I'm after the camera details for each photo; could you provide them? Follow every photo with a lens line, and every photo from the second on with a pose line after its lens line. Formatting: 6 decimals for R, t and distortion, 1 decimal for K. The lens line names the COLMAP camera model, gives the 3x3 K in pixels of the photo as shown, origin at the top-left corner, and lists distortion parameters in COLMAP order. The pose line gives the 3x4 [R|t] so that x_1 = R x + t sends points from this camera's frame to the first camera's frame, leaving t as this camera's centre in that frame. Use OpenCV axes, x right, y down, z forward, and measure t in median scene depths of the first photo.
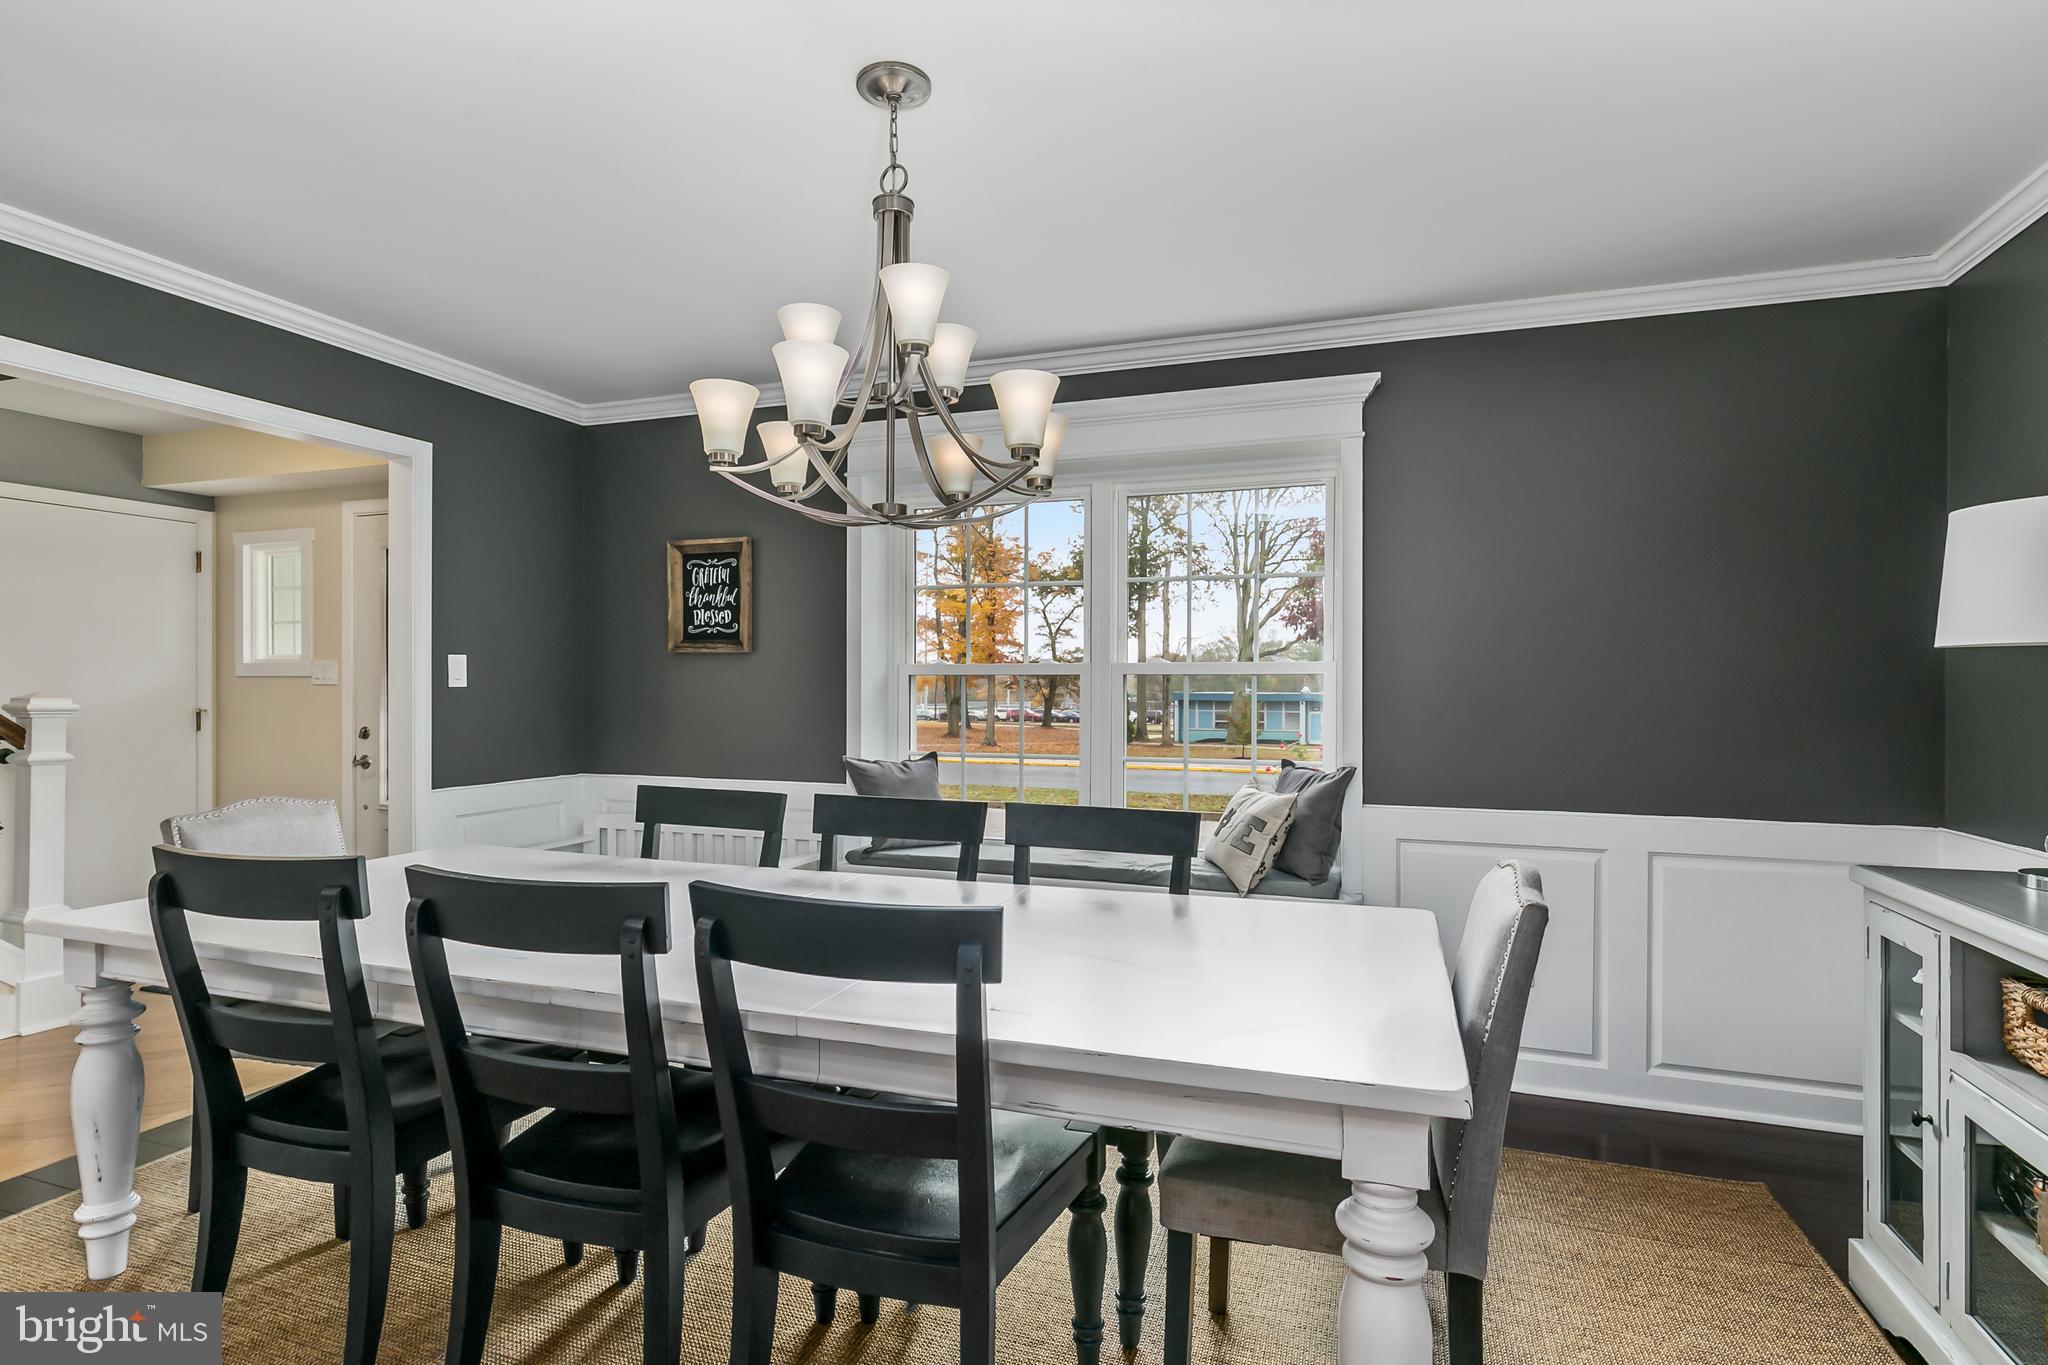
lens RADIAL K [[1007.8, 0, 1015.4], [0, 1007.8, 696.7], [0, 0, 1]] dist [-0.005410, 0.000857]
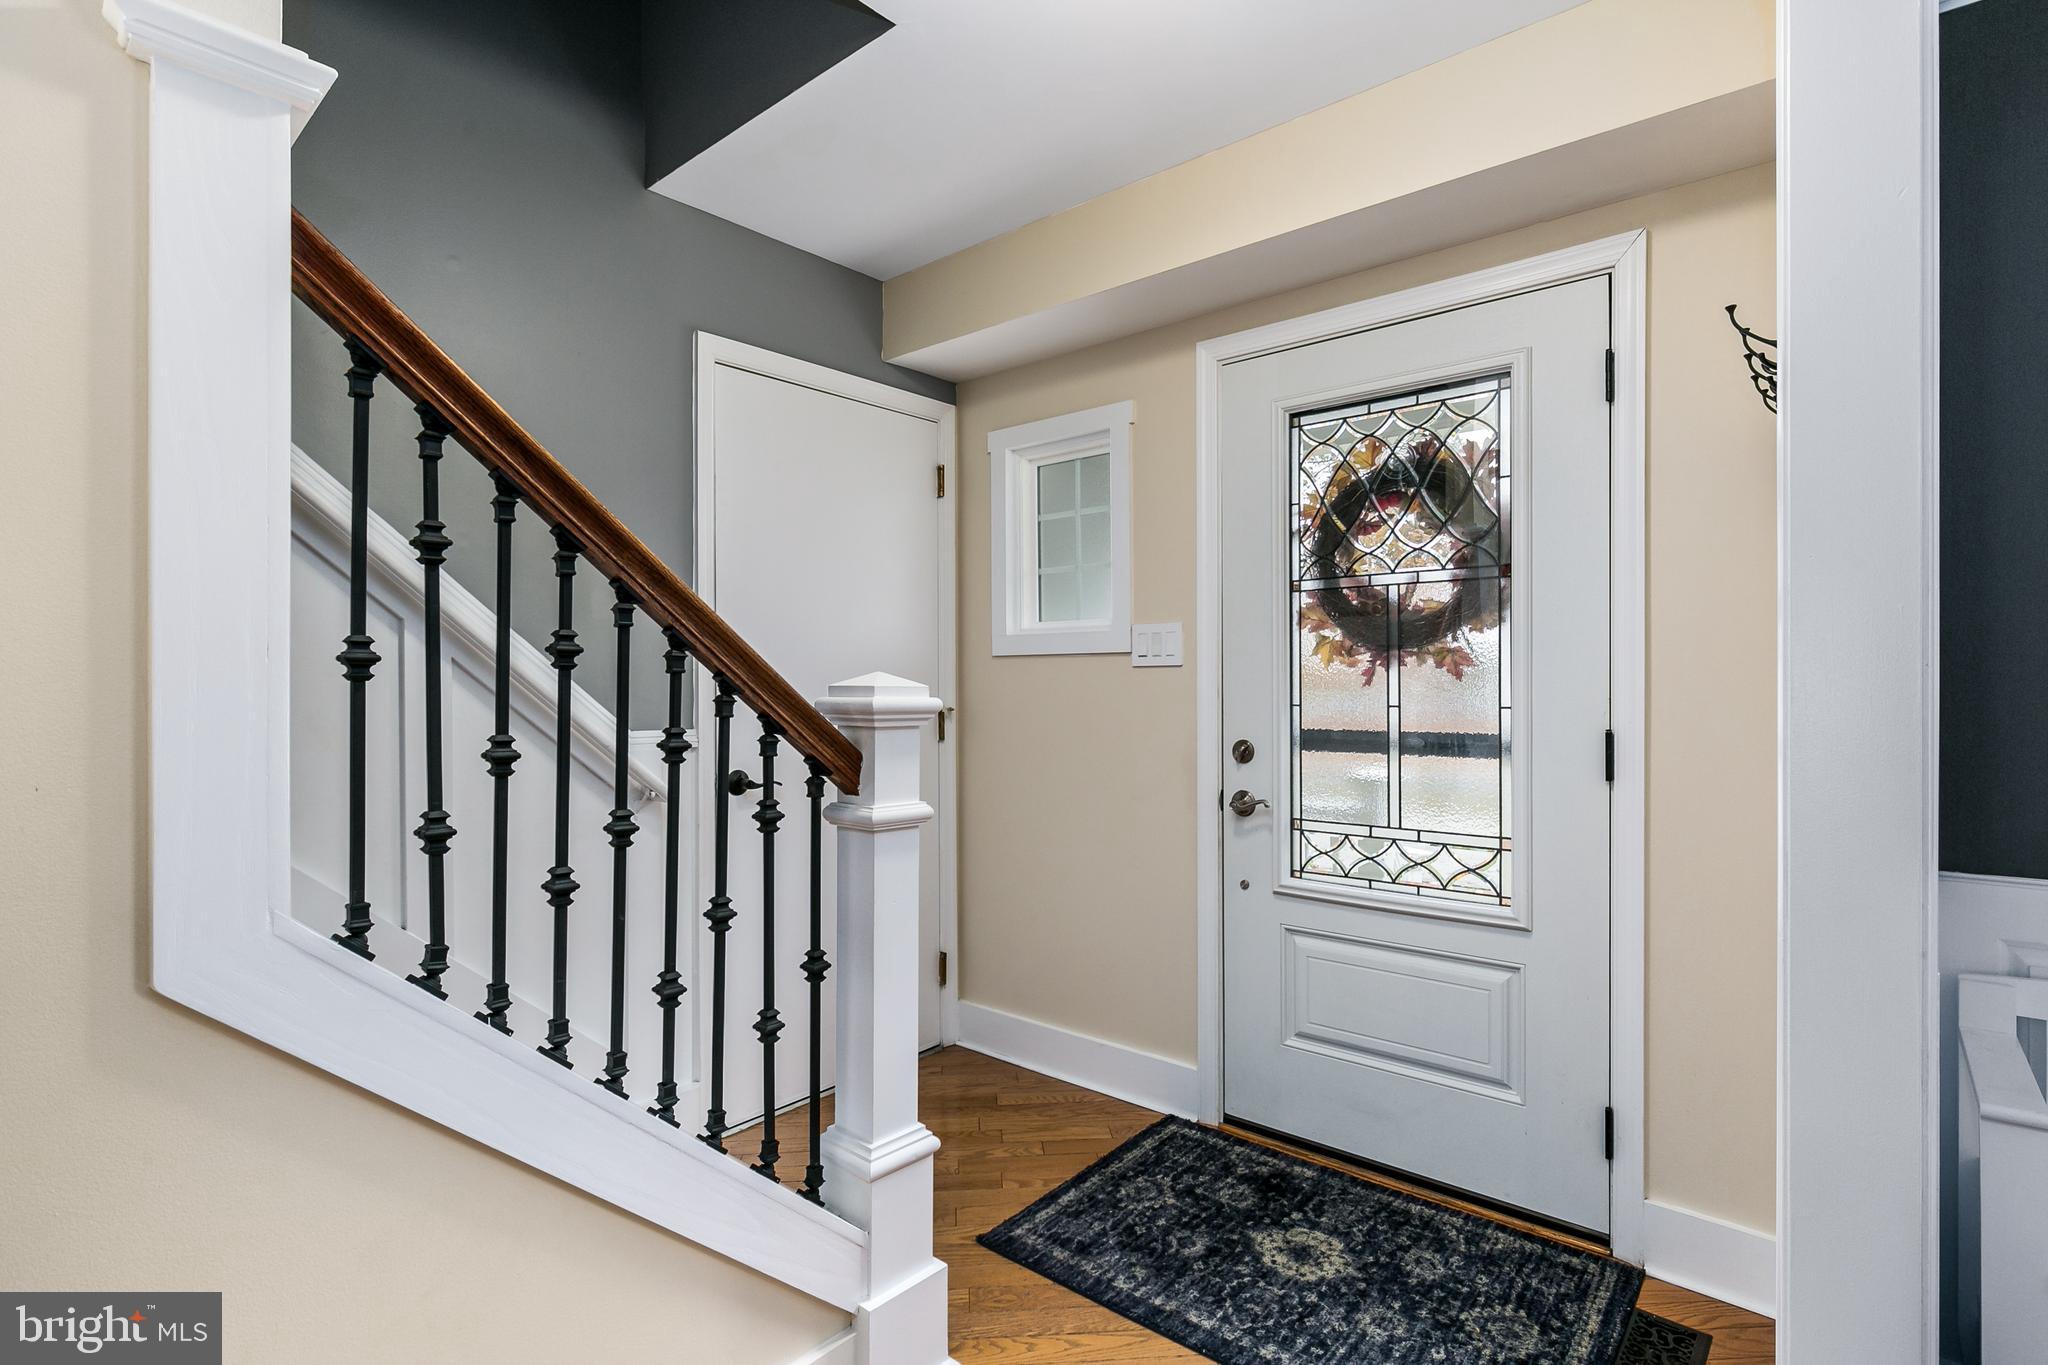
lens RADIAL K [[1007.8, 0, 1036.7], [0, 1007.8, 680.9], [0, 0, 1]] dist [-0.005410, 0.000857]
pose [[0.933223, -0.008884, -0.359188, -0.534786], [0.003414, 0.999868, -0.015860, 0.005712], [0.359281, 0.013575, 0.933131, 0.426395]]
